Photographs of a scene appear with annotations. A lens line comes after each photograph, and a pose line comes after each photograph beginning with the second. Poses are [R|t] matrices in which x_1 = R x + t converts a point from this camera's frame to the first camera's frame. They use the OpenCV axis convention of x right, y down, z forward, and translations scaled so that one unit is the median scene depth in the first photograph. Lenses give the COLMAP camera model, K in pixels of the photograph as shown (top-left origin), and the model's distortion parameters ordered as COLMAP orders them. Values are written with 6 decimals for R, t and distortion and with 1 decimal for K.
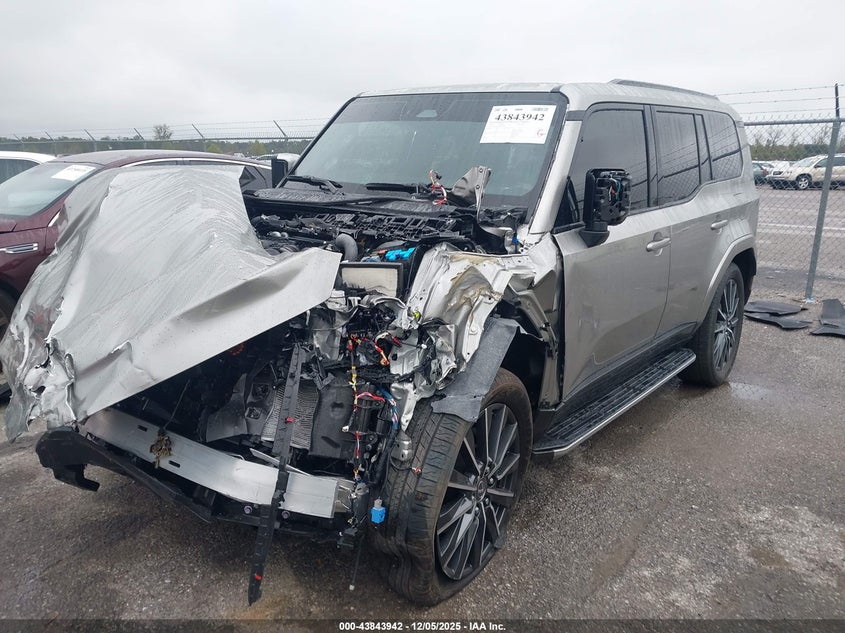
lens RADIAL K [[795.8, 0, 417.5], [0, 795.8, 294.0], [0, 0, 1]] dist [0.083596, -0.258351]
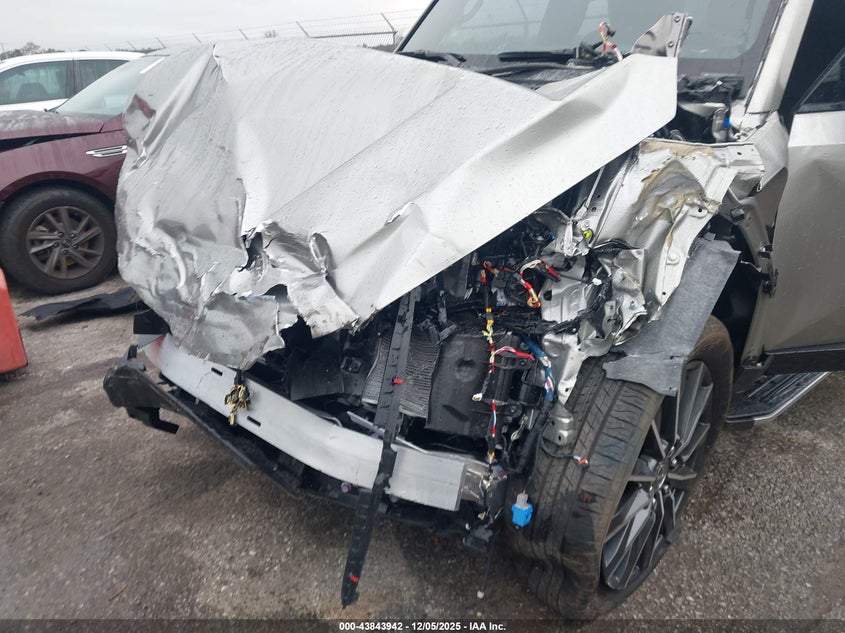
lens RADIAL K [[795.8, 0, 417.5], [0, 795.8, 294.0], [0, 0, 1]] dist [0.083596, -0.258351]
pose [[0.991301, 0.015258, -0.130729, -0.050299], [-0.000483, 0.993673, 0.112314, 0.000704], [0.131615, -0.111274, 0.985036, 0.303300]]
